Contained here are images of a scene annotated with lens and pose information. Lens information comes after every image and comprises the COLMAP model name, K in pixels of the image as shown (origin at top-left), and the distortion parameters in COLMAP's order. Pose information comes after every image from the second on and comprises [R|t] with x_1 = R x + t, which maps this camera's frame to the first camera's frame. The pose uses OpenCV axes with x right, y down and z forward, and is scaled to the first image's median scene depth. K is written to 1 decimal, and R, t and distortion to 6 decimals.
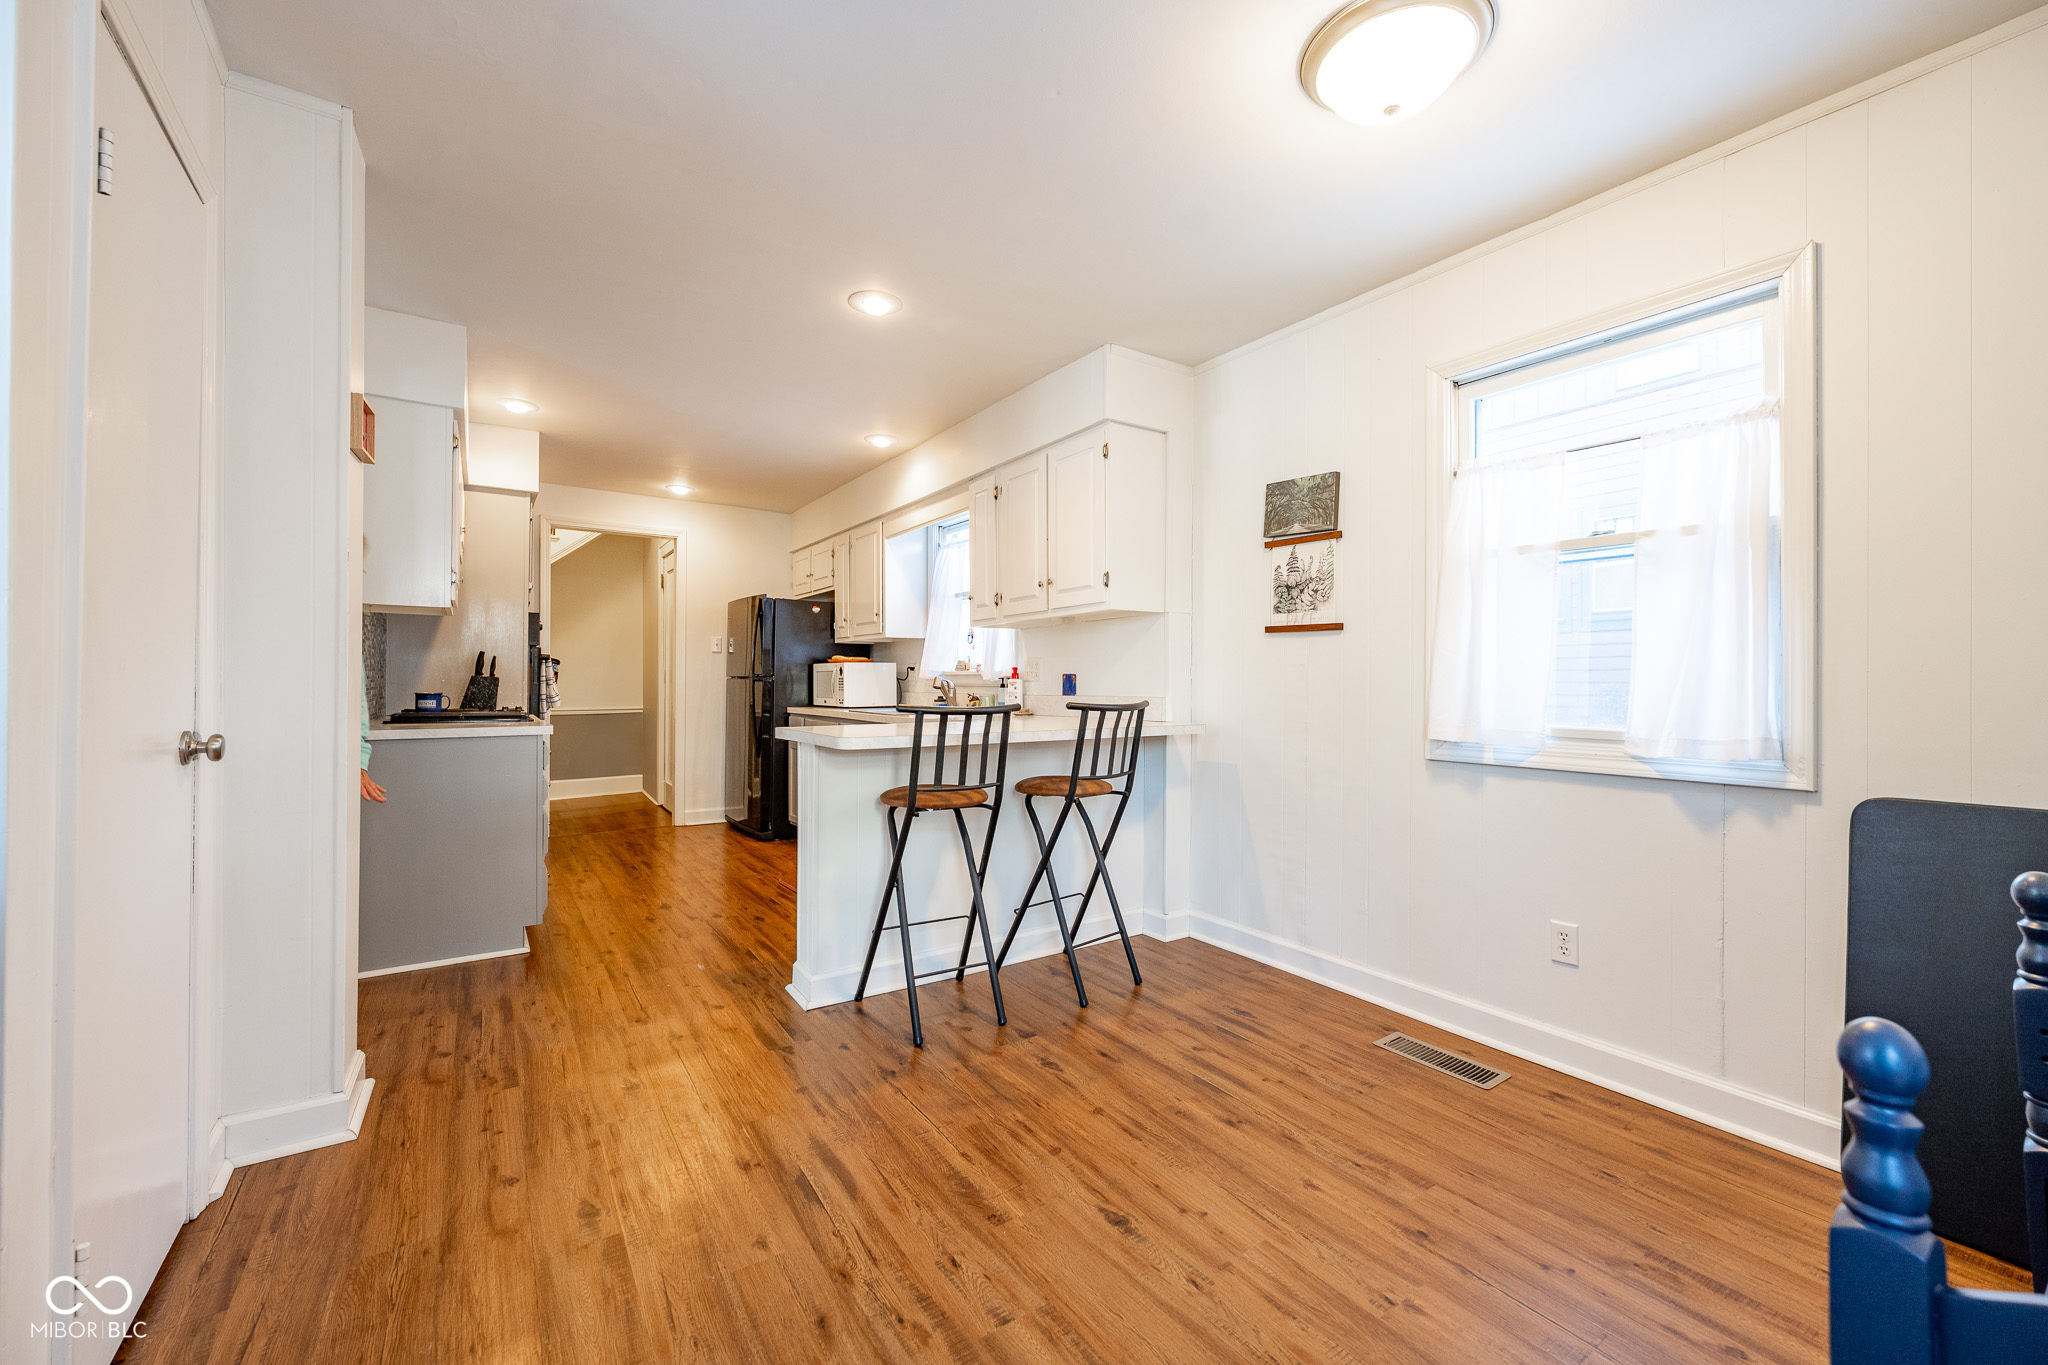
lens RADIAL K [[819.4, 0, 1021.3], [0, 819.4, 674.3], [0, 0, 1]] dist [0.000942, 0.000400]
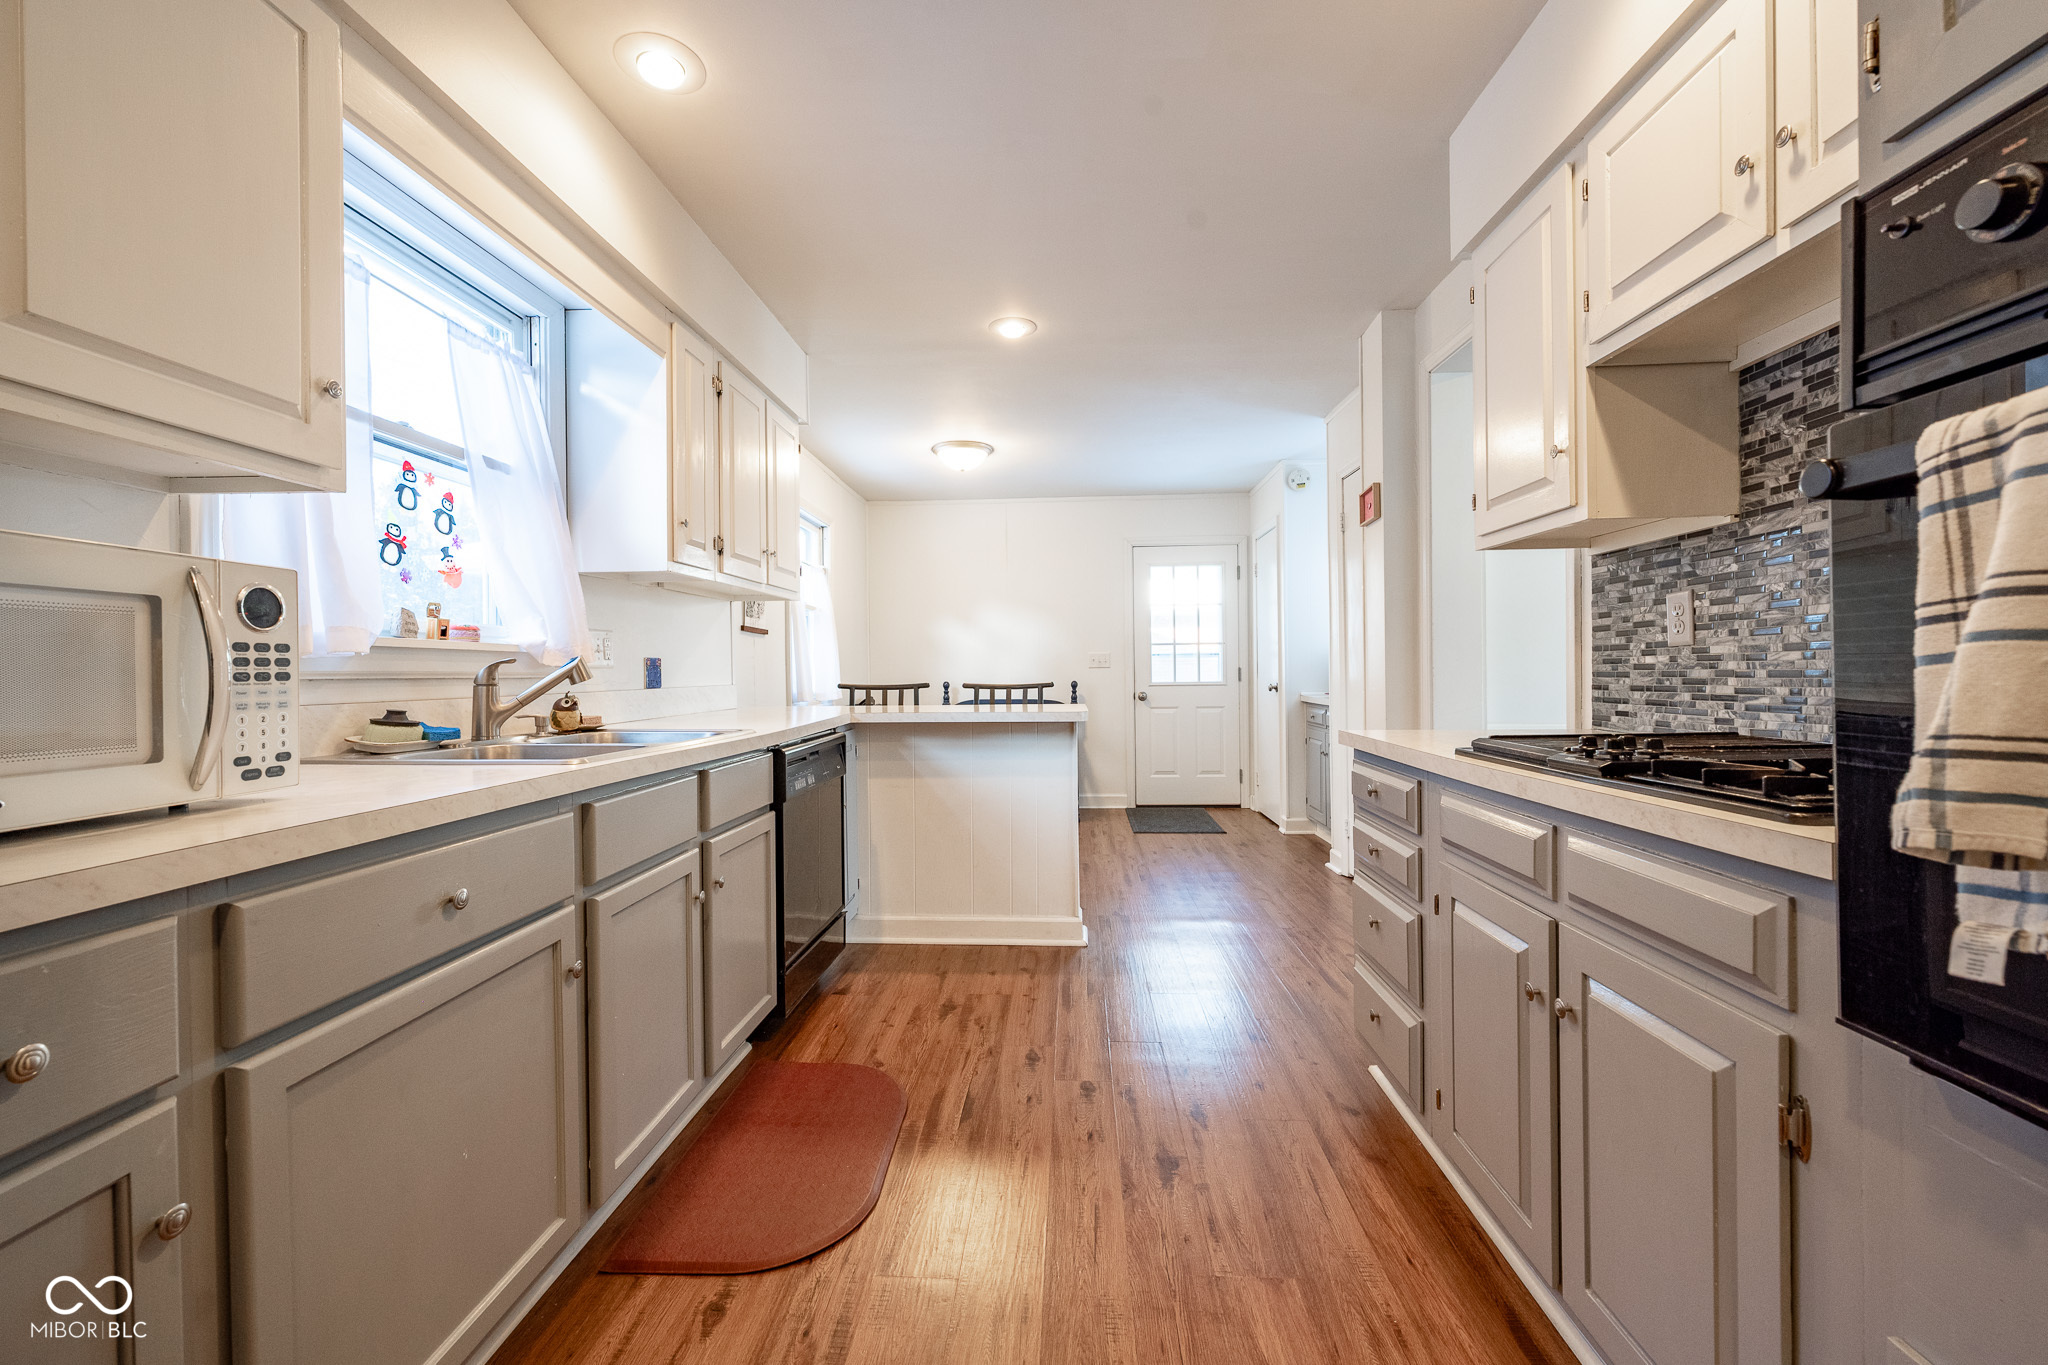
lens RADIAL K [[819.4, 0, 1026.7], [0, 819.4, 677.5], [0, 0, 1]] dist [0.000942, 0.000400]
pose [[-0.801070, 0.000853, 0.598570, -0.829763], [0.001243, 0.999999, 0.000239, 0.021936], [-0.598569, 0.000935, -0.801071, 1.817473]]
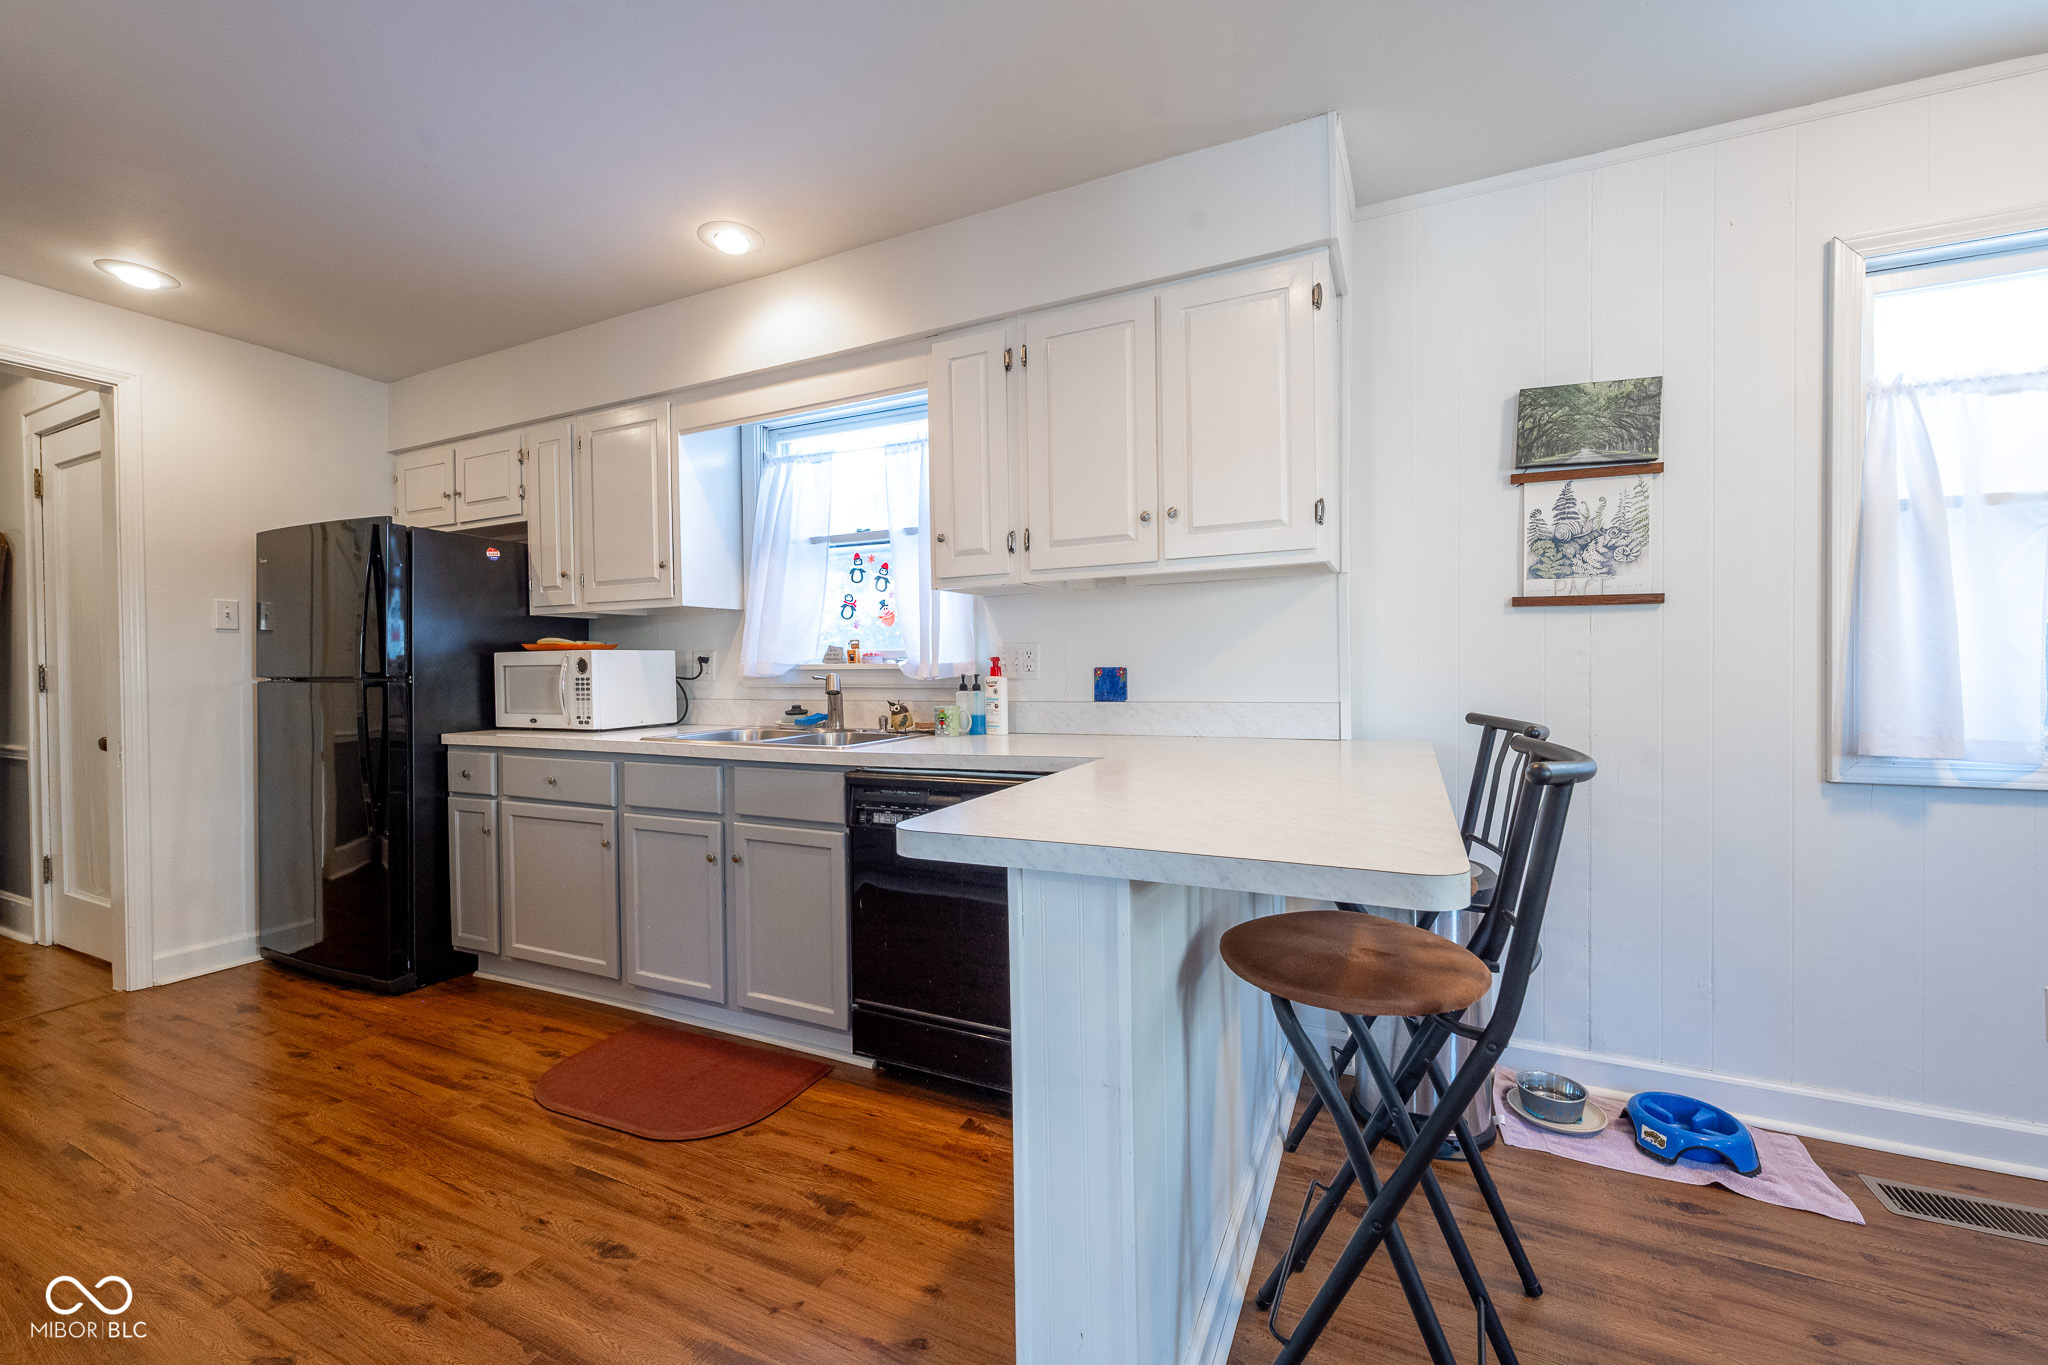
lens RADIAL K [[819.4, 0, 1028.4], [0, 819.4, 676.1], [0, 0, 1]] dist [0.000942, 0.000400]
pose [[0.859000, -0.016619, 0.511706, -0.424566], [0.007501, 0.999774, 0.019879, -0.009002], [-0.511921, -0.013238, 0.858931, 0.640902]]
